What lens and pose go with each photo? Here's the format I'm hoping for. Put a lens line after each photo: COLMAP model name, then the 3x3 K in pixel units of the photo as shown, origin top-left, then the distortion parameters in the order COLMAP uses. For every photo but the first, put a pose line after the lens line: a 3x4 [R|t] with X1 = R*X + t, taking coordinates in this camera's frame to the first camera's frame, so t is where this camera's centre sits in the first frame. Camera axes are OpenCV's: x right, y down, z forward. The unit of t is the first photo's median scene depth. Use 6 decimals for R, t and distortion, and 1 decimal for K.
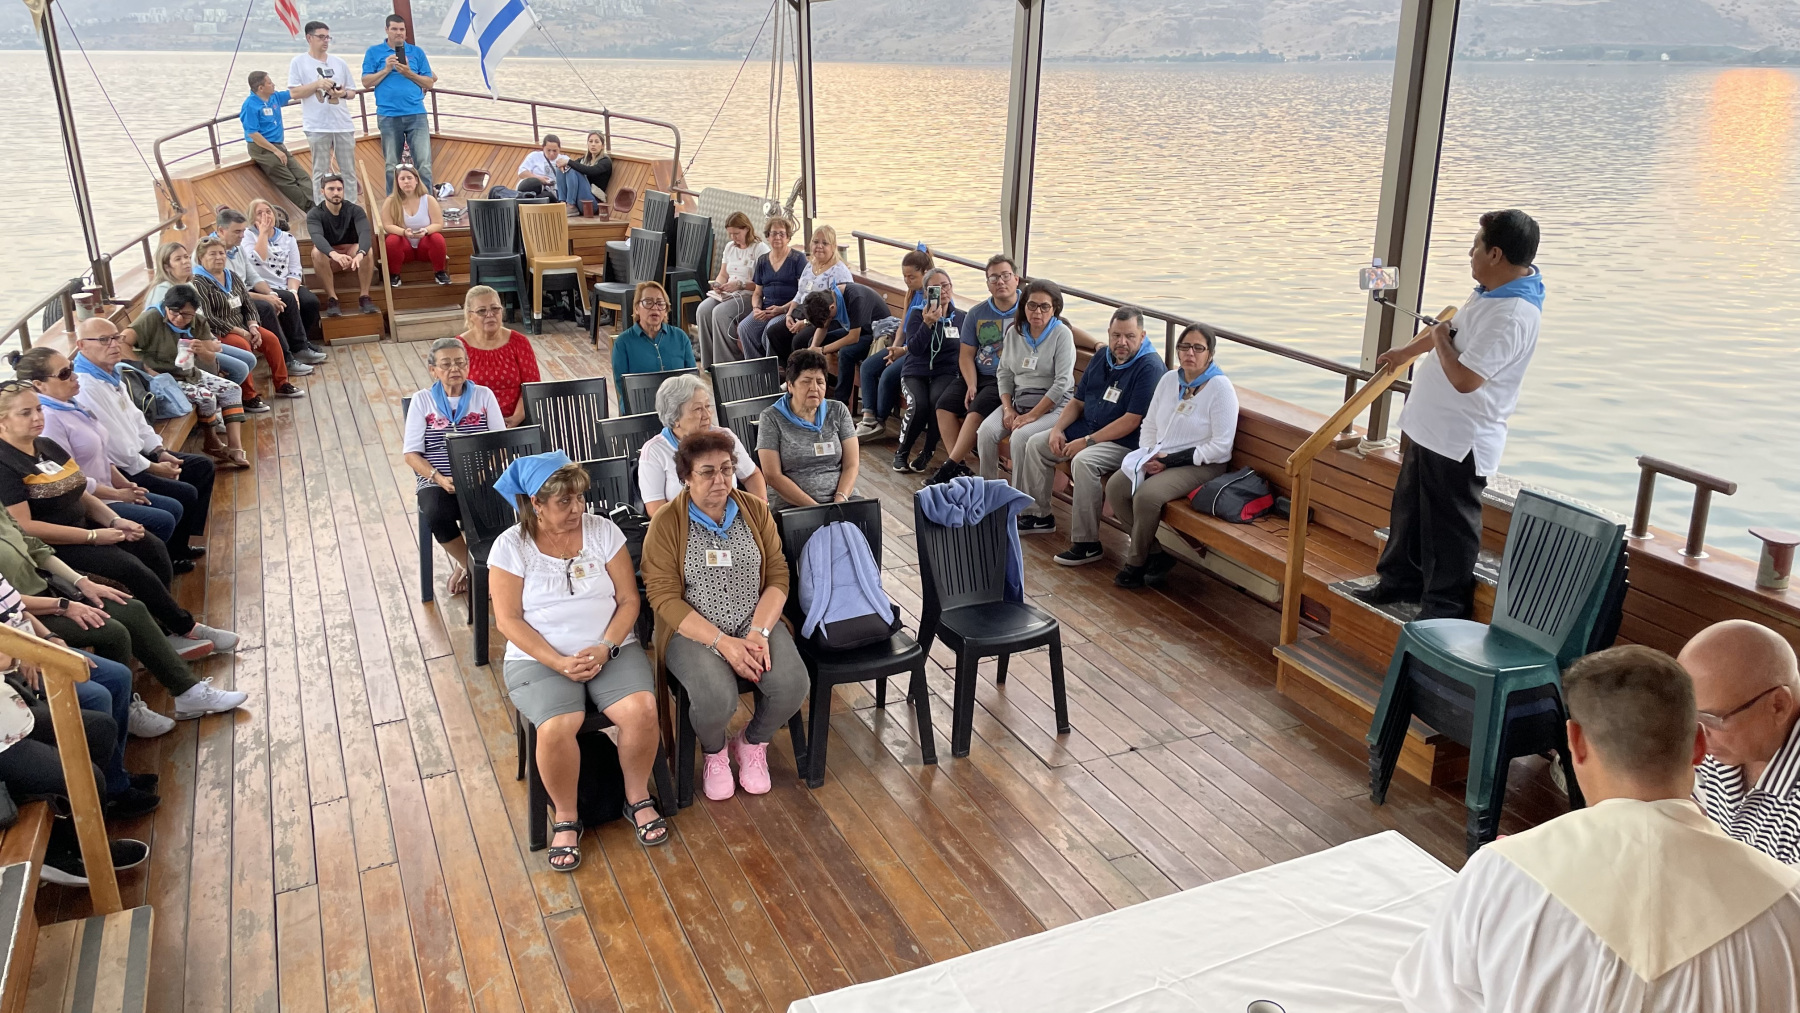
lens RADIAL K [[1358.6, 0, 897.1], [0, 1358.6, 481.8], [0, 0, 1]] dist [0.088926, -0.101184]
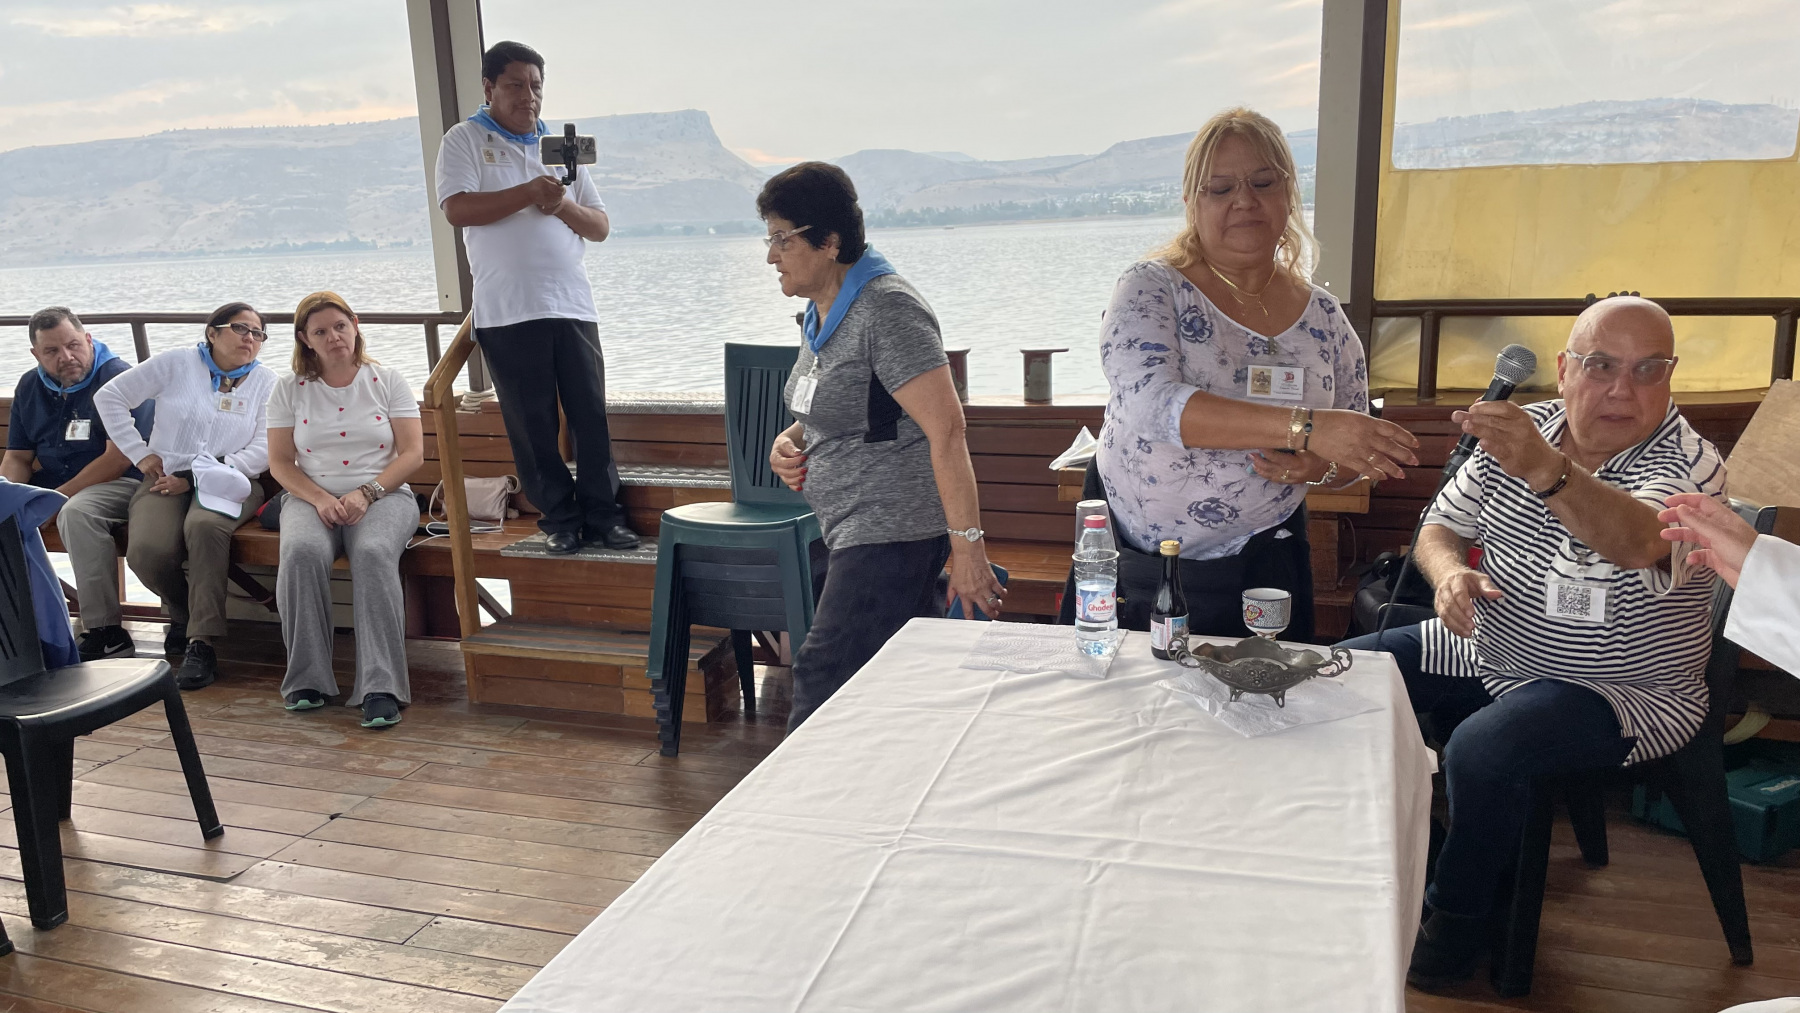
lens RADIAL K [[1358.6, 0, 878.3], [0, 1358.6, 503.0], [0, 0, 1]] dist [0.088926, -0.101184]
pose [[0.688144, -0.175763, 0.703964, -0.091101], [0.259767, 0.965586, -0.012845, 0.122701], [-0.677480, 0.191705, 0.710120, 0.302501]]
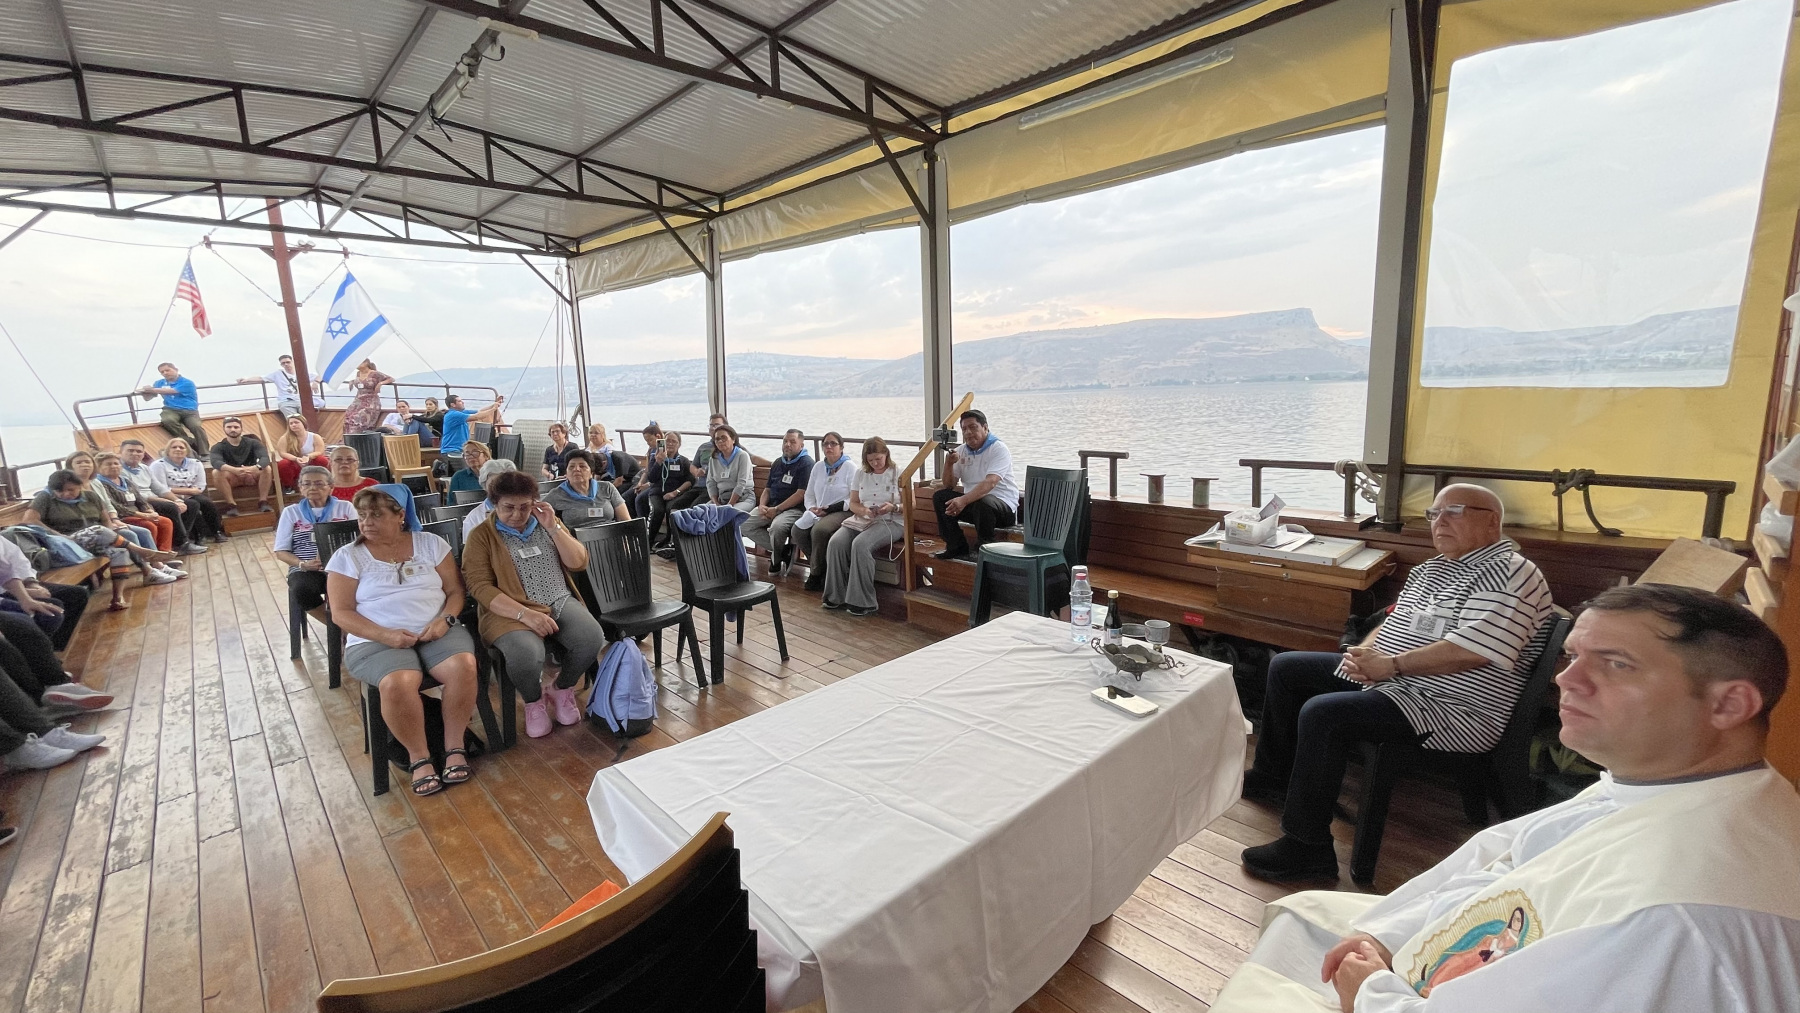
lens RADIAL K [[731.6, 0, 901.1], [0, 731.6, 496.3], [0, 0, 1]] dist [-0.001641, 0.000695]
pose [[0.940925, -0.079092, 0.329249, -0.011214], [0.133937, 0.979974, -0.147353, 0.142058], [-0.311001, 0.182746, 0.932675, 0.159814]]
